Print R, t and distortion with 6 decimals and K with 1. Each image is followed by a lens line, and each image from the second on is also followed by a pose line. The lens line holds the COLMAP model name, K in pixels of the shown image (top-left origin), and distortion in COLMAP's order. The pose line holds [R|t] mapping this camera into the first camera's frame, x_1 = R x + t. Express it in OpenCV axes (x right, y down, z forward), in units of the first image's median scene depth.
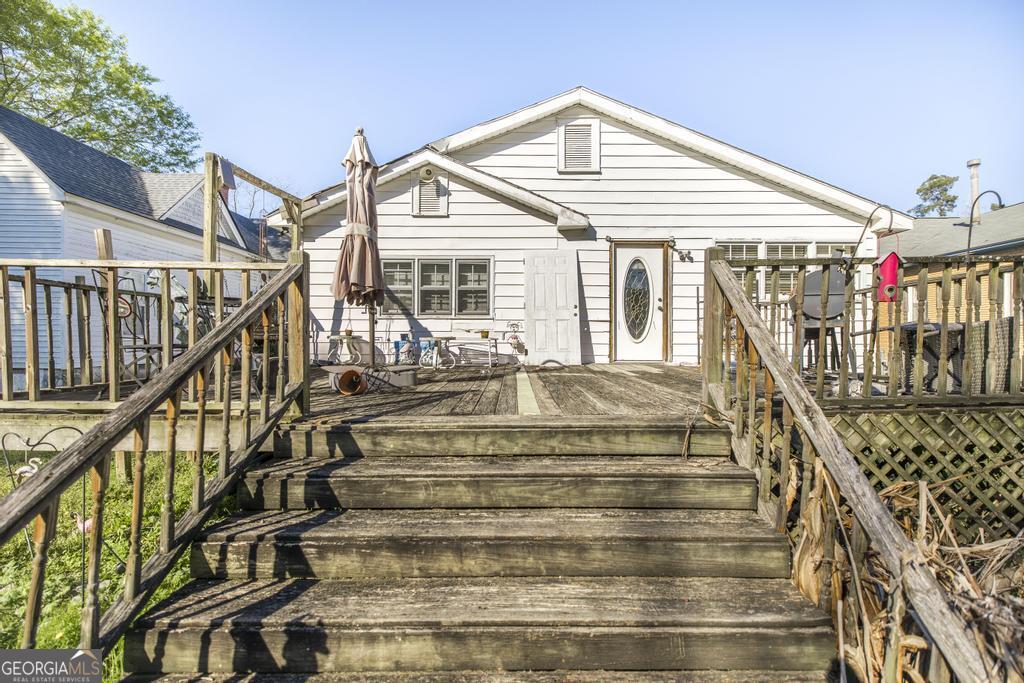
lens RADIAL K [[430.1, 0, 512.0], [0, 430.1, 341.5], [0, 0, 1]] dist [0.001286, 0.000063]
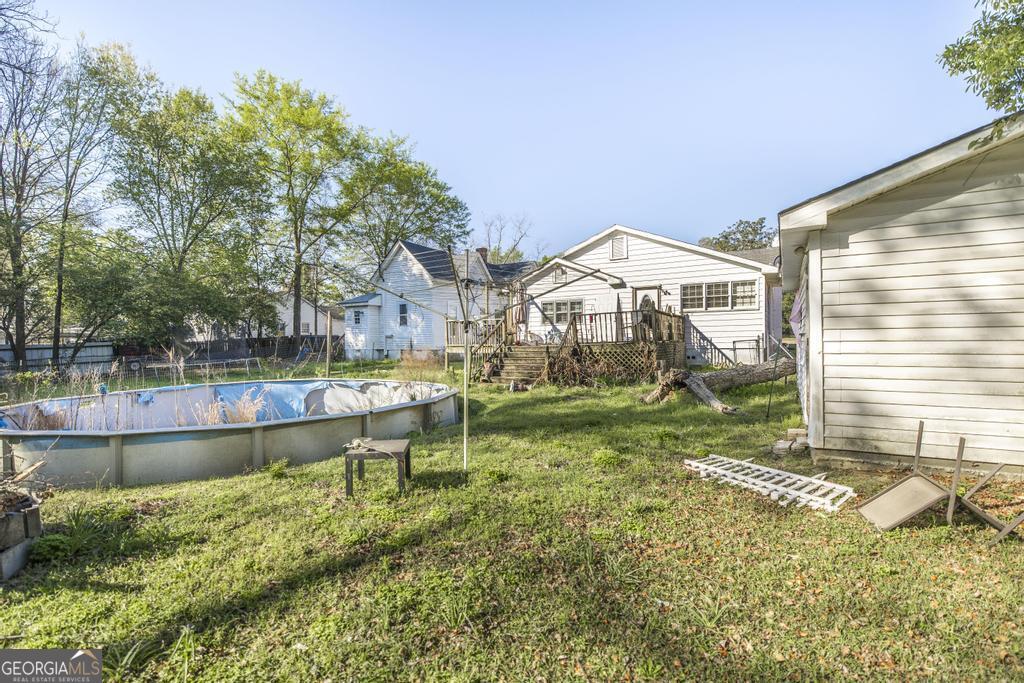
lens RADIAL K [[478.1, 0, 512.0], [0, 478.1, 341.5], [0, 0, 1]] dist [0.000333, 0.000013]
pose [[0.865654, -0.014944, -0.500420, 0.930335], [0.014674, 0.999882, -0.004476, 0.048857], [0.500428, -0.003468, 0.865771, -1.486639]]
